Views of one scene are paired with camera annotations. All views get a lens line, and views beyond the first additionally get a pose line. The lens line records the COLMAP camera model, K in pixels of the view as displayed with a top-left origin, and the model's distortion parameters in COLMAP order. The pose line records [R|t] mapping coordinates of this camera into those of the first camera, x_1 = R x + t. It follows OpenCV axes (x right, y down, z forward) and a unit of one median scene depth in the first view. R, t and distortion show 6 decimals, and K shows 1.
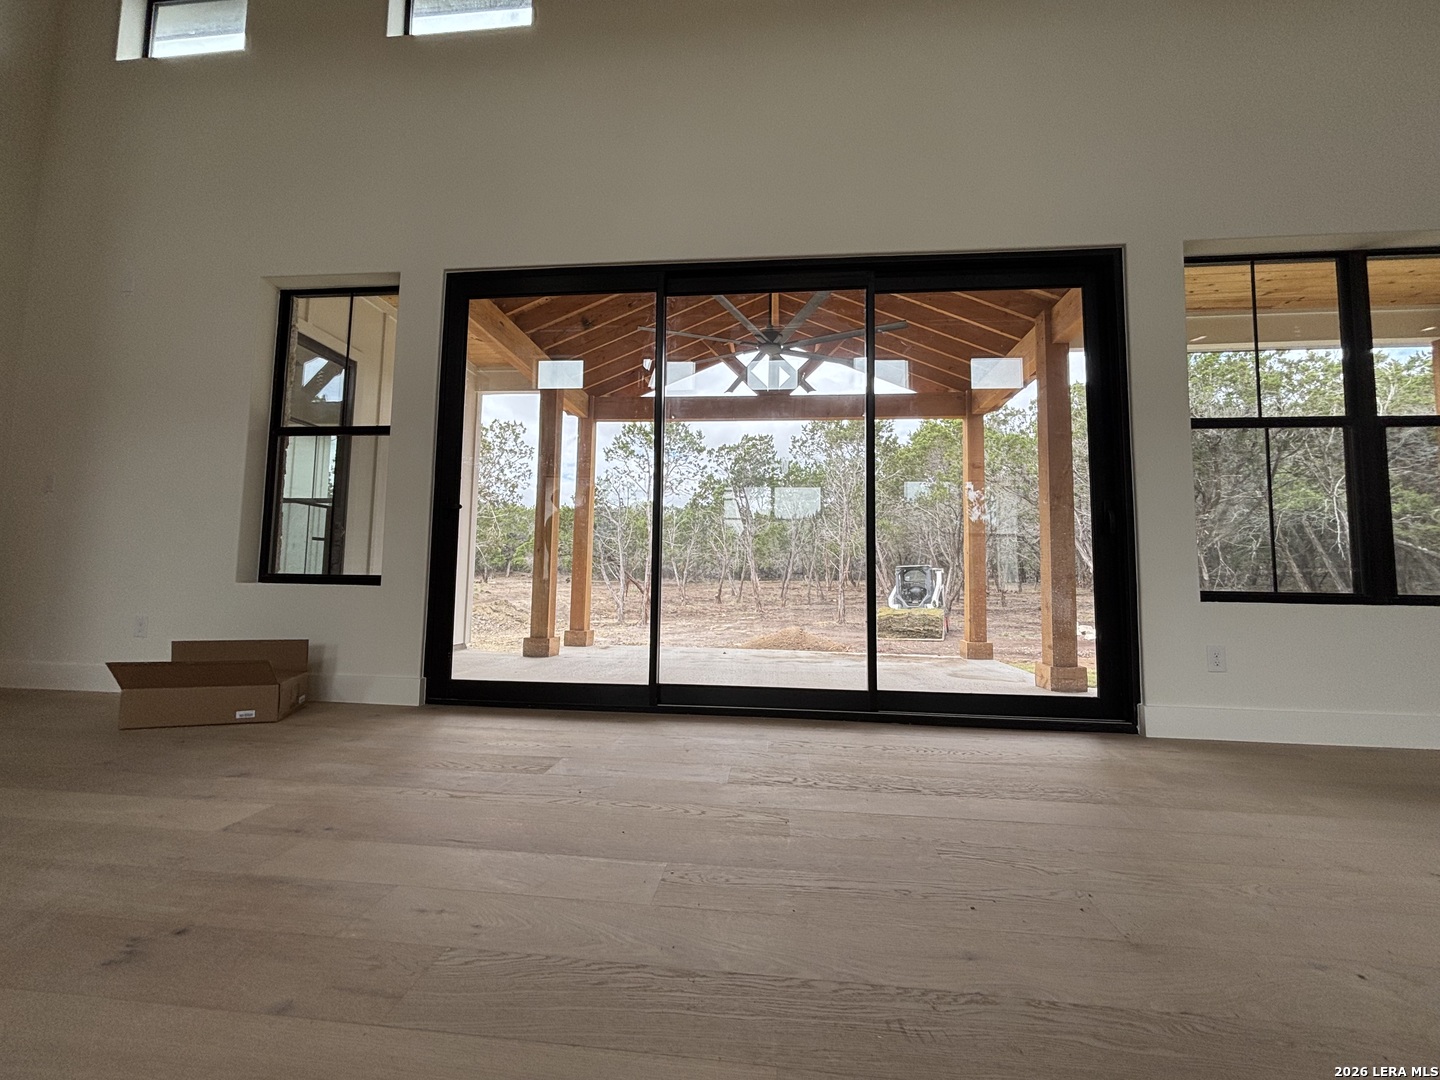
lens RADIAL K [[576.7, 0, 720.0], [0, 576.7, 540.0], [0, 0, 1]] dist [-0.000040, -0.000036]
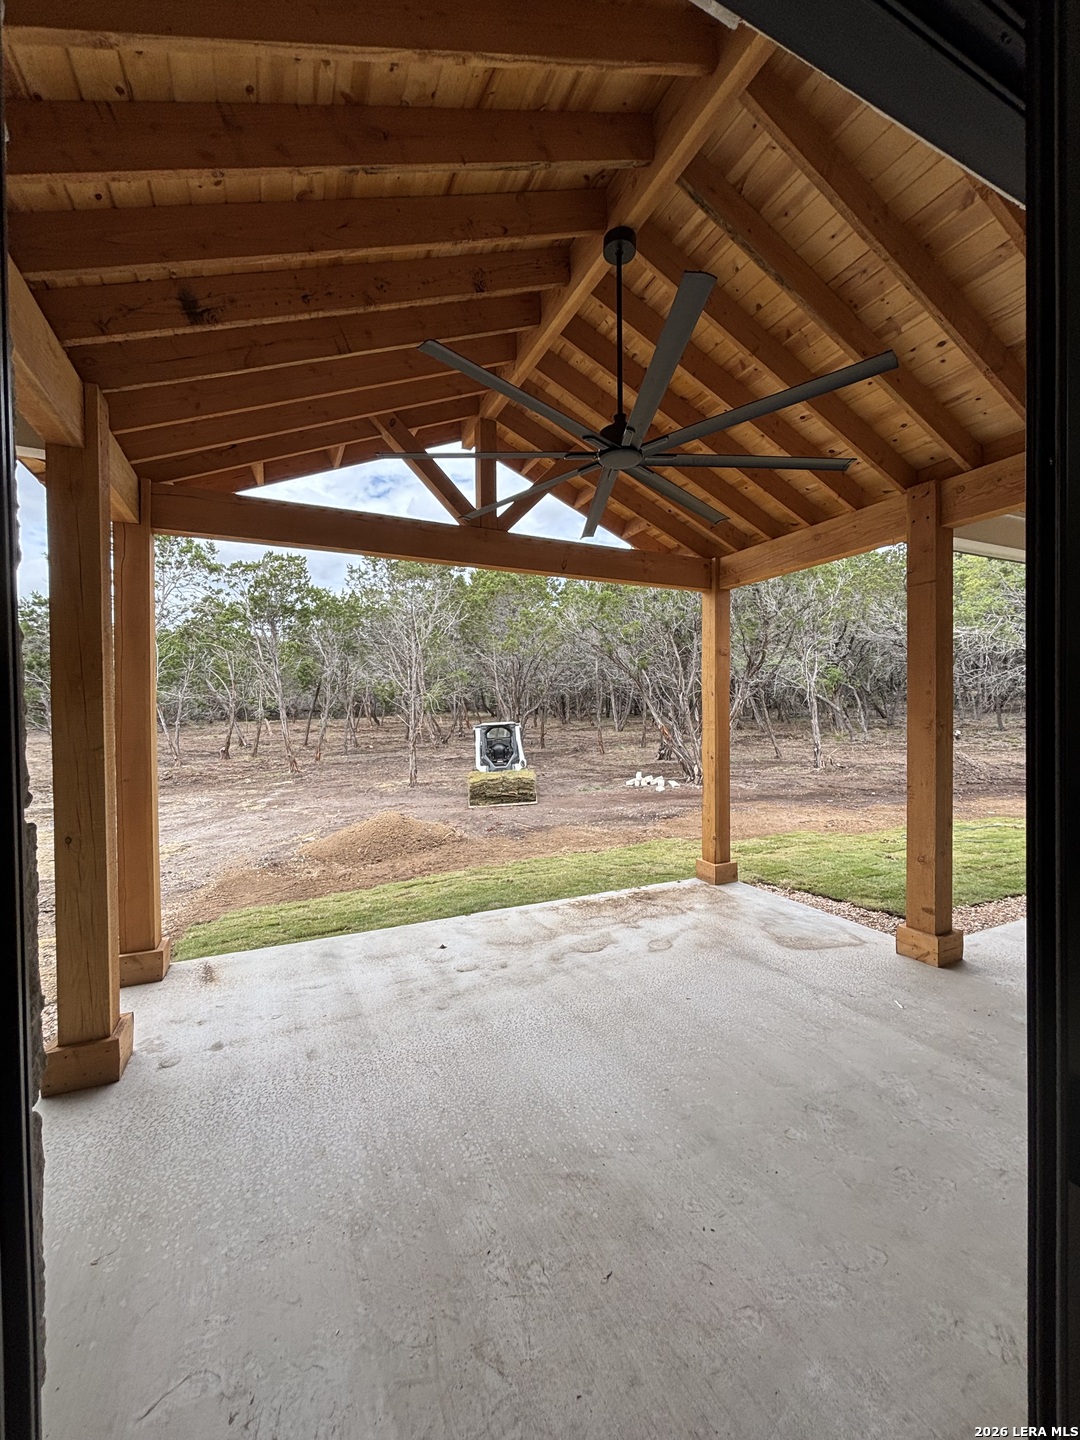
lens RADIAL K [[576.7, 0, 540.0], [0, 576.7, 720.0], [0, 0, 1]] dist [-0.000040, -0.000036]
pose [[0.852456, -0.034669, 0.521648, -0.078813], [-0.013929, 0.995938, 0.088953, -0.037423], [-0.522613, -0.083094, 0.848511, 0.154392]]
